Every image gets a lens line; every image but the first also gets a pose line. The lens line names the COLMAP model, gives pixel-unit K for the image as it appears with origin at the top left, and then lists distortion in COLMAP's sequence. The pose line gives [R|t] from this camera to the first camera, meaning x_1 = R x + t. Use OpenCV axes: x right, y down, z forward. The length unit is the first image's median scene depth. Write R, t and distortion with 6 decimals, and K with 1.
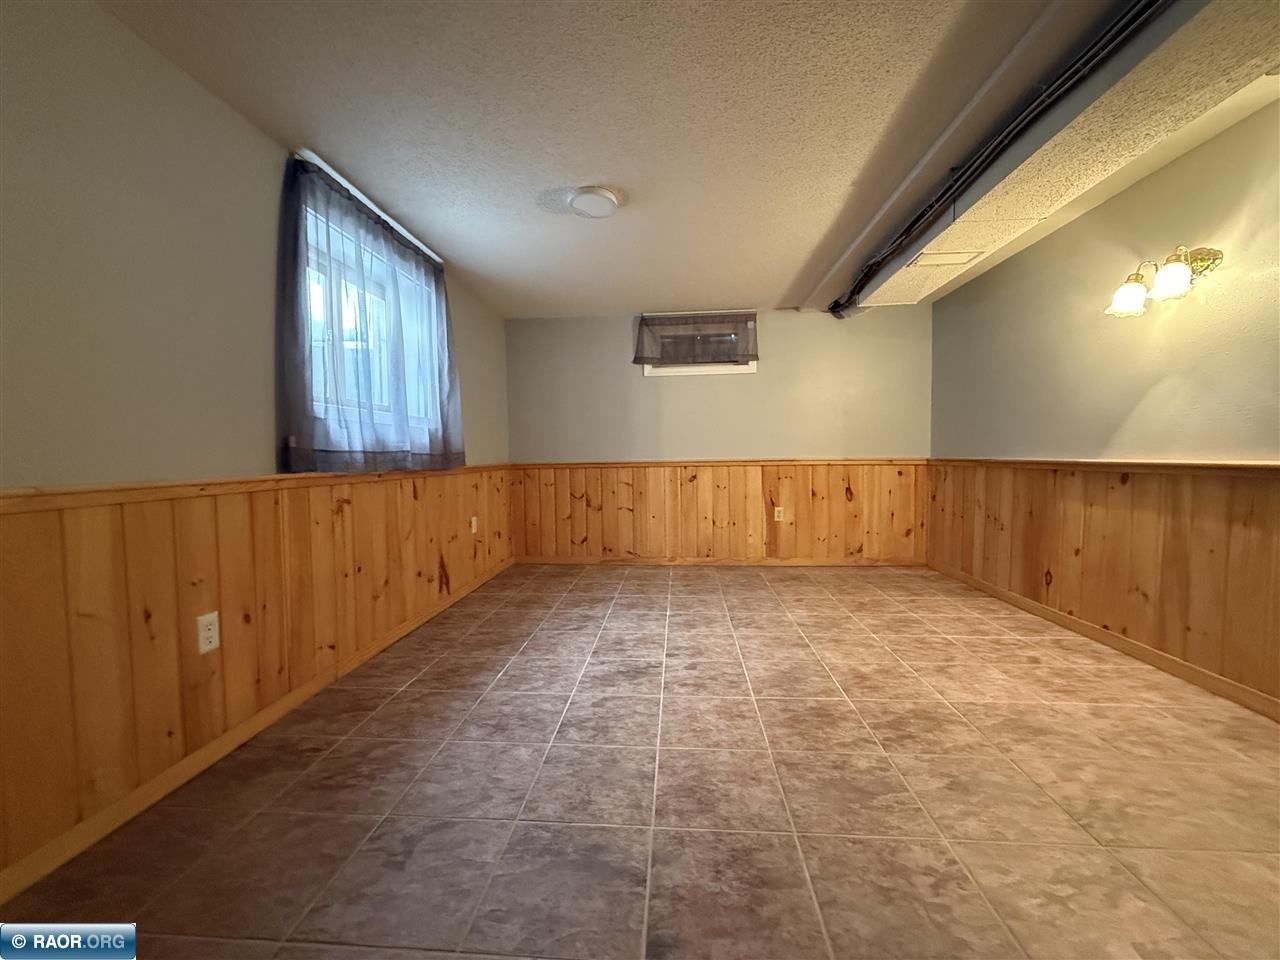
lens RADIAL K [[509.9, 0, 638.2], [0, 509.9, 475.9], [0, 0, 1]] dist [-0.001247, -0.000117]
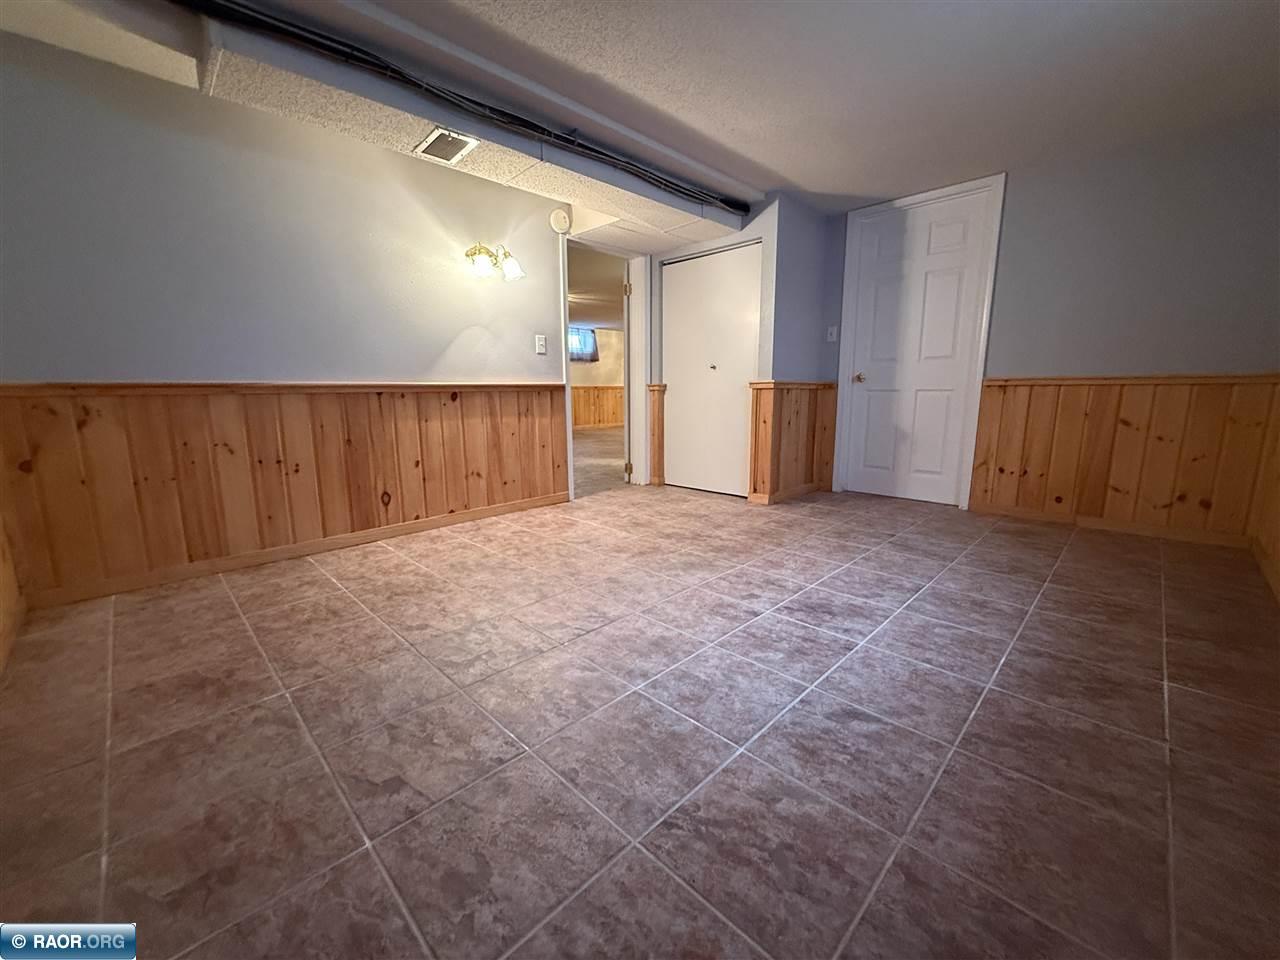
lens RADIAL K [[509.9, 0, 636.9], [0, 509.9, 477.7], [0, 0, 1]] dist [-0.001247, -0.000117]
pose [[-0.760359, -0.088811, 0.643403, -0.312319], [0.047395, 0.980380, 0.191335, -0.020738], [-0.647772, 0.175978, -0.741231, 1.785274]]
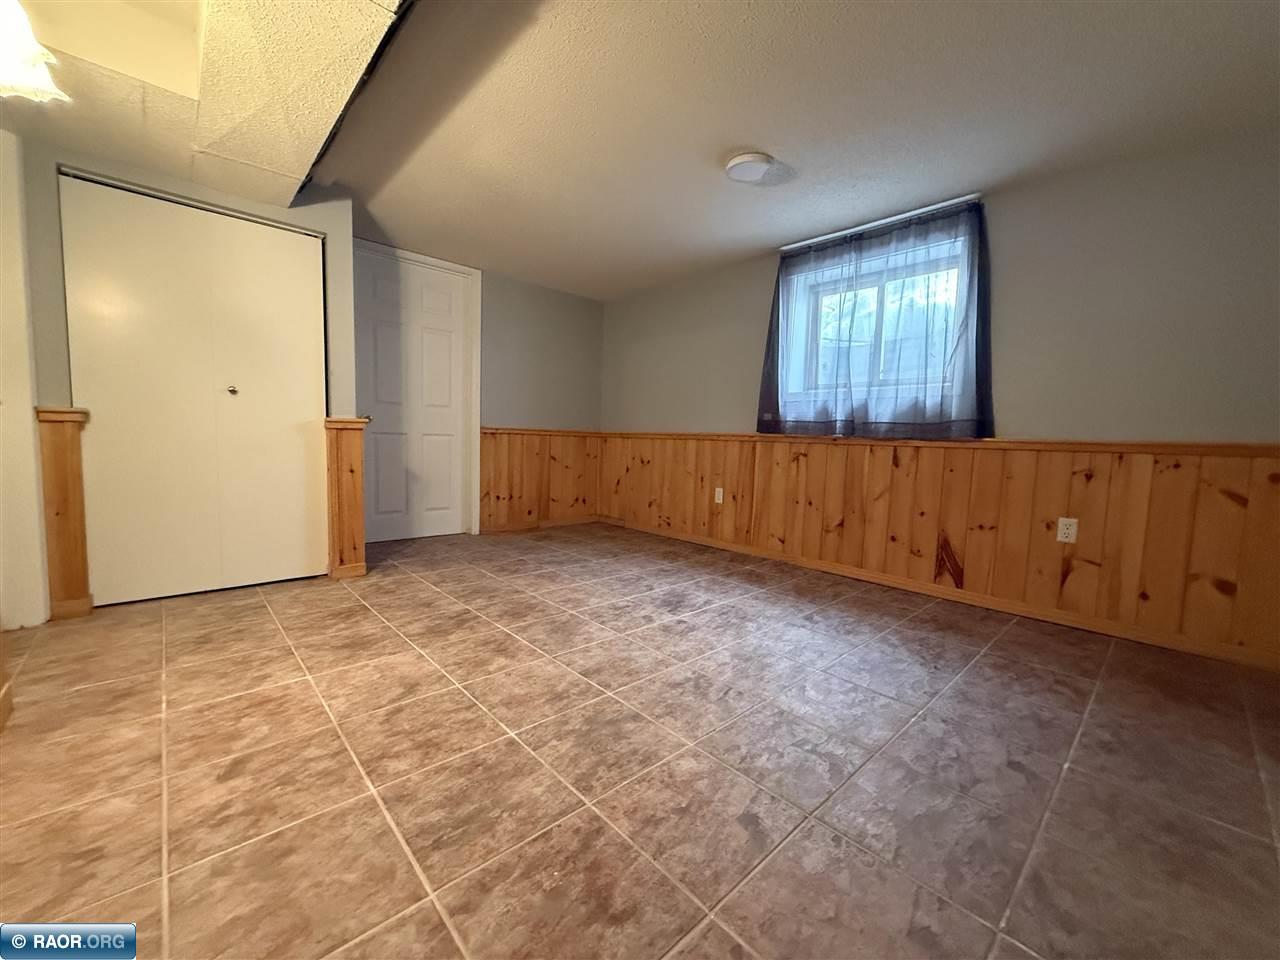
lens RADIAL K [[509.9, 0, 636.2], [0, 509.9, 478.4], [0, 0, 1]] dist [-0.001247, -0.000117]
pose [[-0.677488, 0.051372, -0.733737, 0.878610], [-0.051432, 0.991808, 0.116929, -0.031683], [0.733733, 0.116955, -0.669296, 1.658883]]
